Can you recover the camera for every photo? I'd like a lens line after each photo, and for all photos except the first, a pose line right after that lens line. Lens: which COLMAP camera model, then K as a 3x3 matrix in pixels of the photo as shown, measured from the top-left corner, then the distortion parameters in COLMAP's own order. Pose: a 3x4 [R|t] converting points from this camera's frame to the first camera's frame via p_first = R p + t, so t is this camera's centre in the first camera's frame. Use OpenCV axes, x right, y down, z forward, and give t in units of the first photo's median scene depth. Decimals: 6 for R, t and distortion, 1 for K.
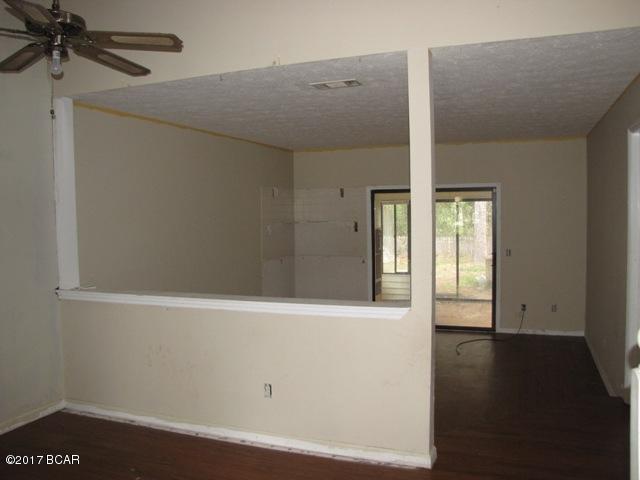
lens RADIAL K [[530.7, 0, 330.8], [0, 530.7, 238.5], [0, 0, 1]] dist [-0.180403, 0.147045]
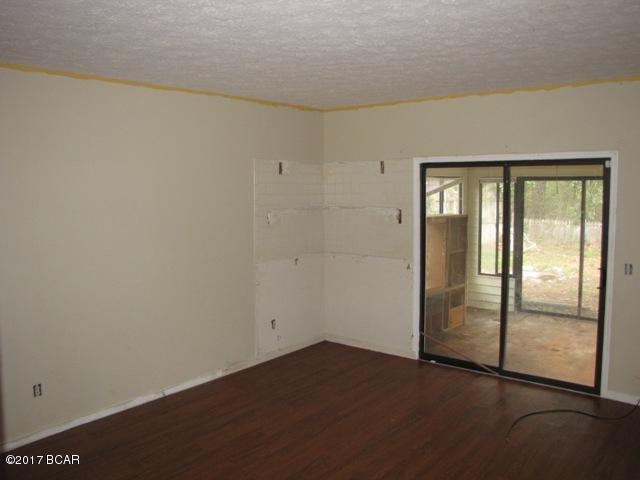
lens RADIAL K [[530.7, 0, 330.8], [0, 530.7, 238.5], [0, 0, 1]] dist [-0.180403, 0.147045]
pose [[0.946770, 0.037989, -0.319660, 0.184083], [-0.021654, 0.998279, 0.054502, -0.028810], [0.321181, -0.044679, 0.945963, 0.313309]]
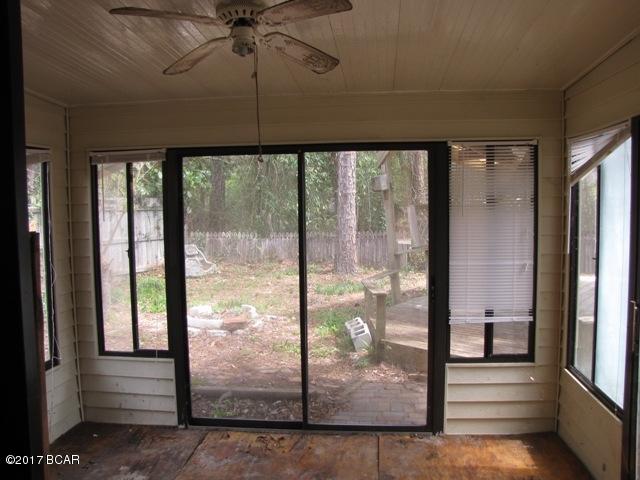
lens RADIAL K [[530.7, 0, 330.8], [0, 530.7, 238.5], [0, 0, 1]] dist [-0.180403, 0.147045]
pose [[0.965317, -0.016091, 0.260584, 0.219766], [0.010137, 0.999656, 0.024177, -0.027417], [-0.260884, -0.020697, 0.965148, 0.855825]]
